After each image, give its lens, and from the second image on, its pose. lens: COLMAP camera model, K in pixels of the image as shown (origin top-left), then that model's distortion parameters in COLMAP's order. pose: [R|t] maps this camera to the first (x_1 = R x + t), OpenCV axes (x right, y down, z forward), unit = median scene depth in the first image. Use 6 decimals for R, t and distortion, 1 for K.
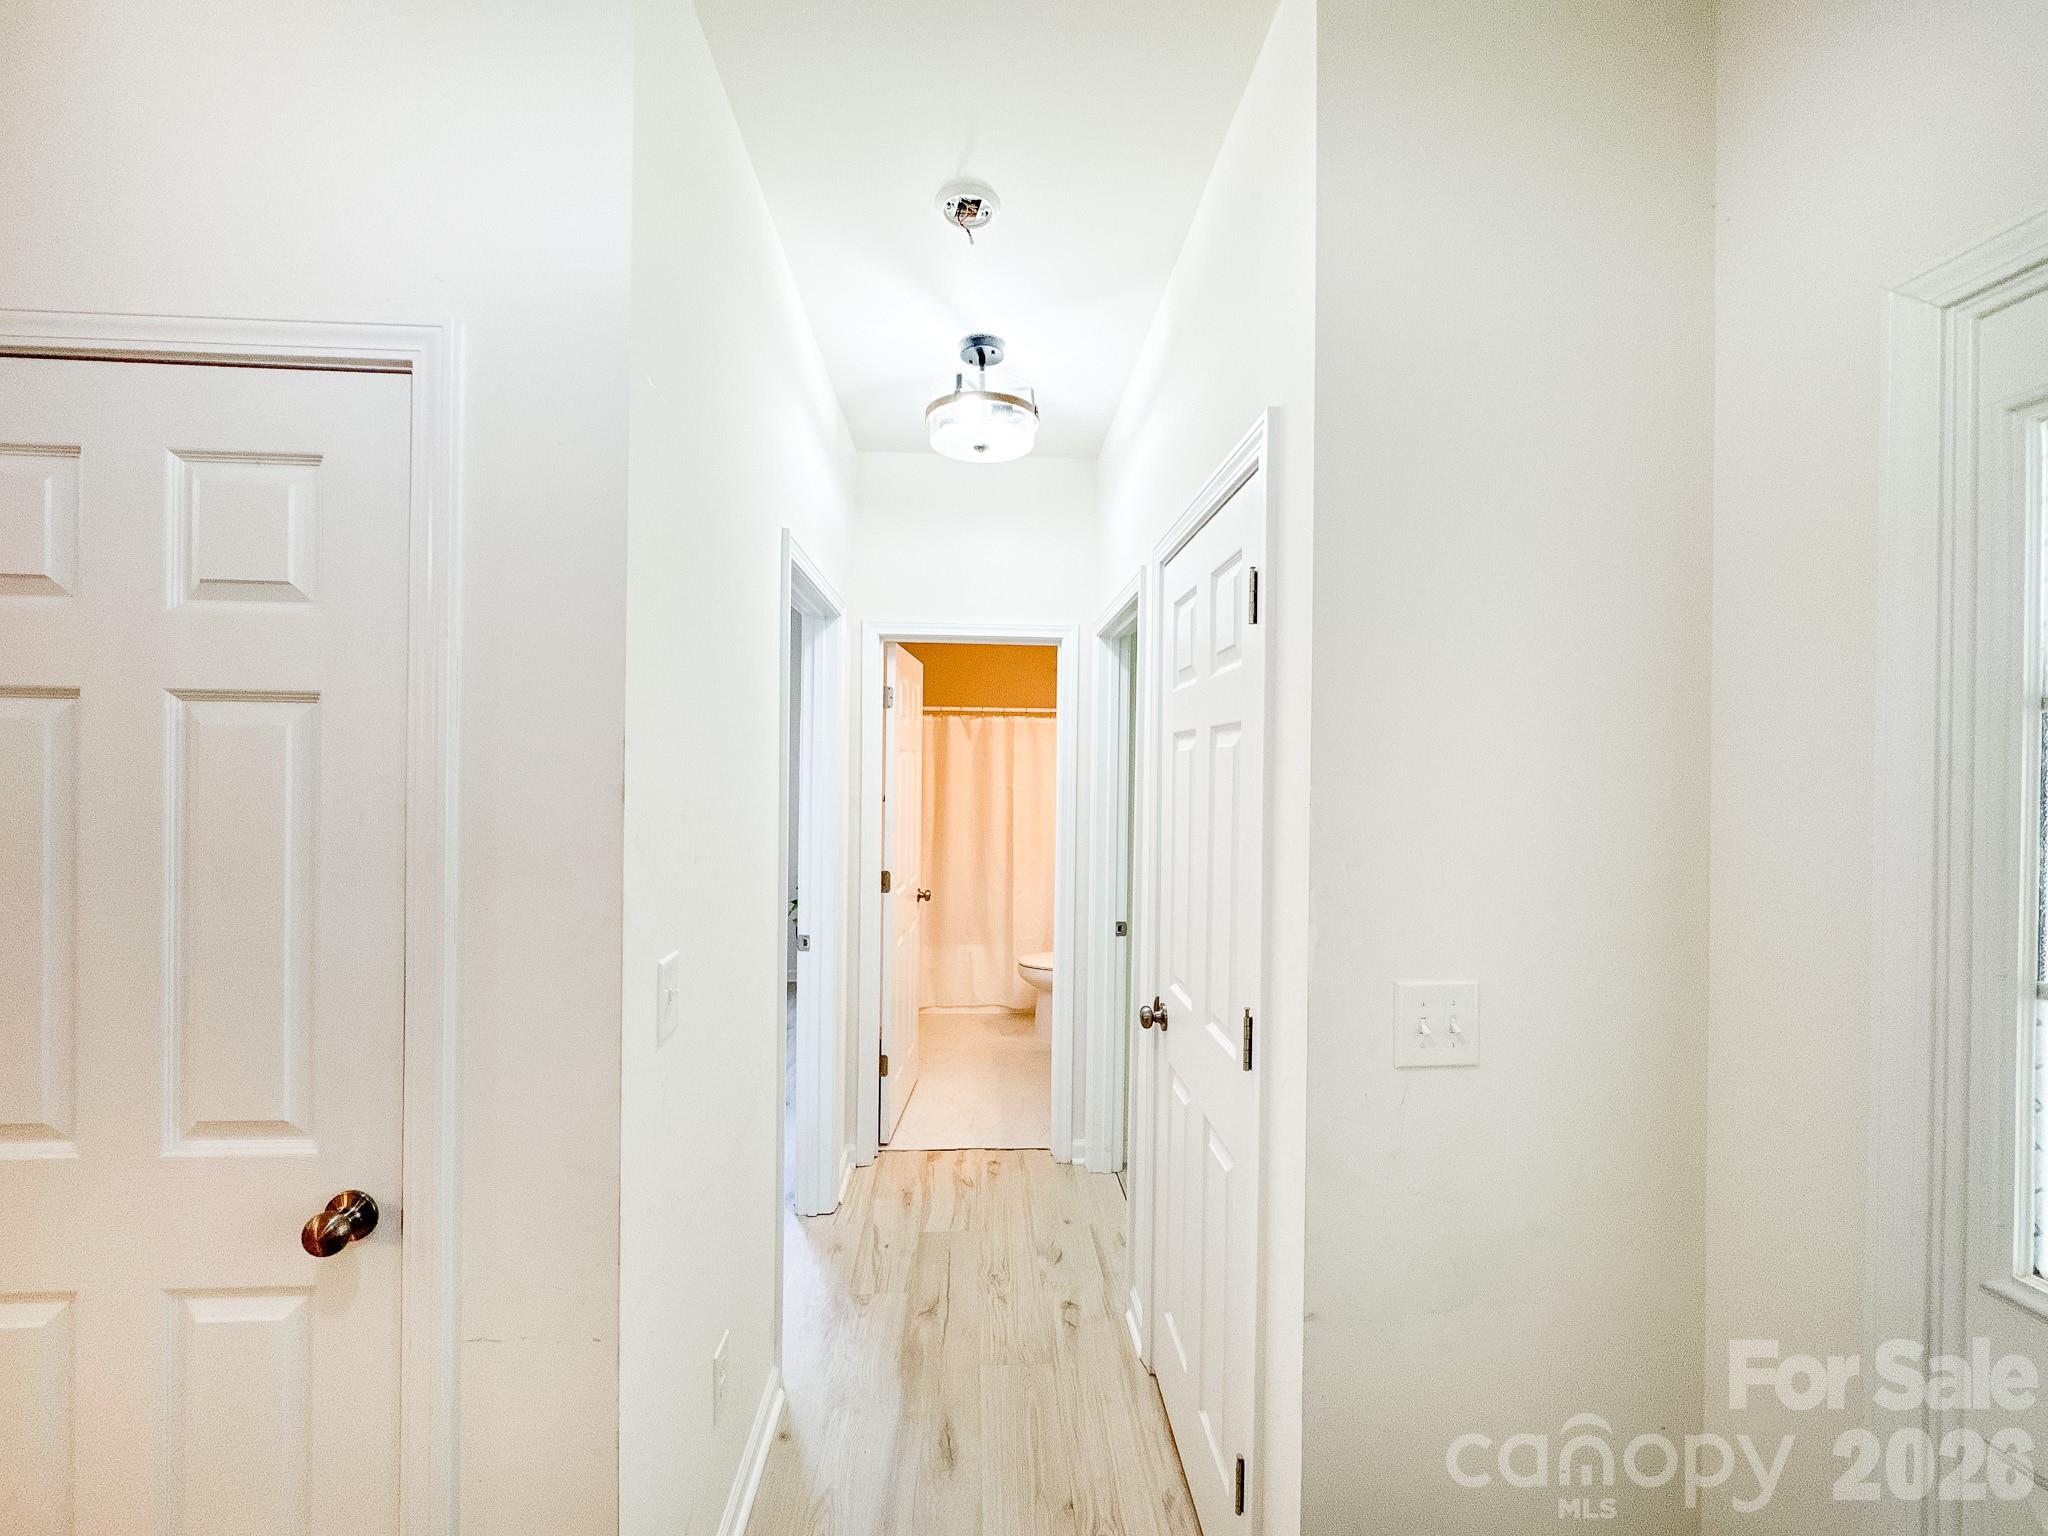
lens RADIAL K [[823.2, 0, 1021.4], [0, 823.2, 772.4], [0, 0, 1]] dist [-0.003611, -0.000237]
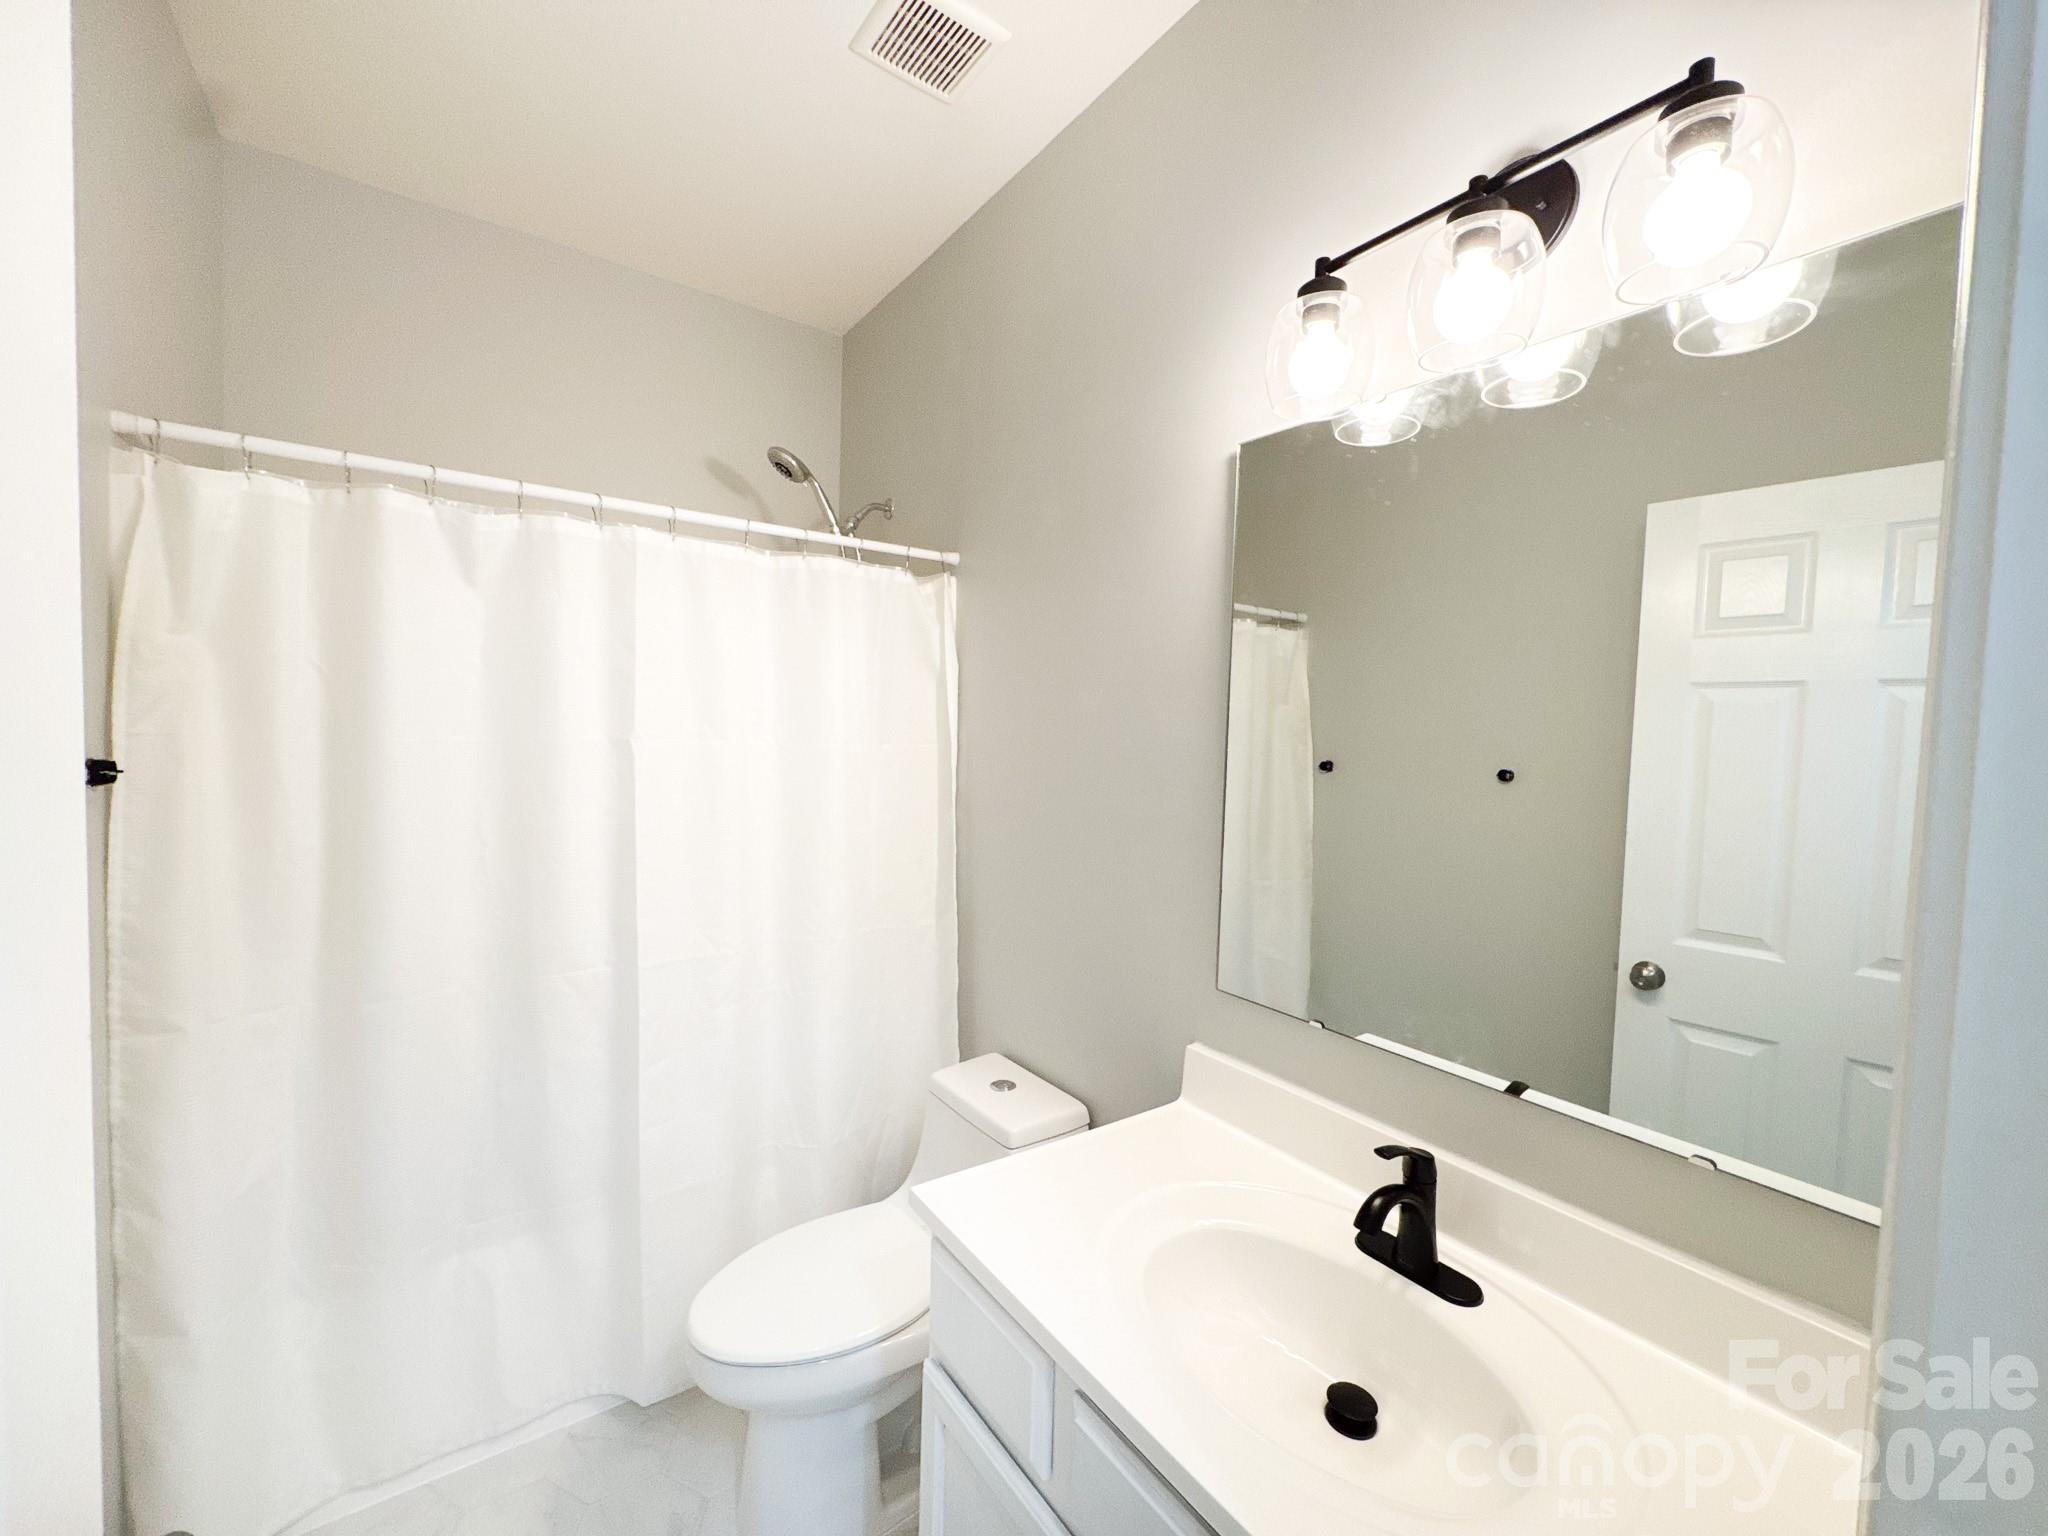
lens RADIAL K [[823.2, 0, 1018.1], [0, 823.2, 766.8], [0, 0, 1]] dist [-0.003611, -0.000237]
pose [[0.872642, -0.008816, 0.488281, -0.035867], [-0.017307, 0.998651, 0.048961, 0.008314], [-0.488054, -0.051176, 0.871312, 0.640314]]
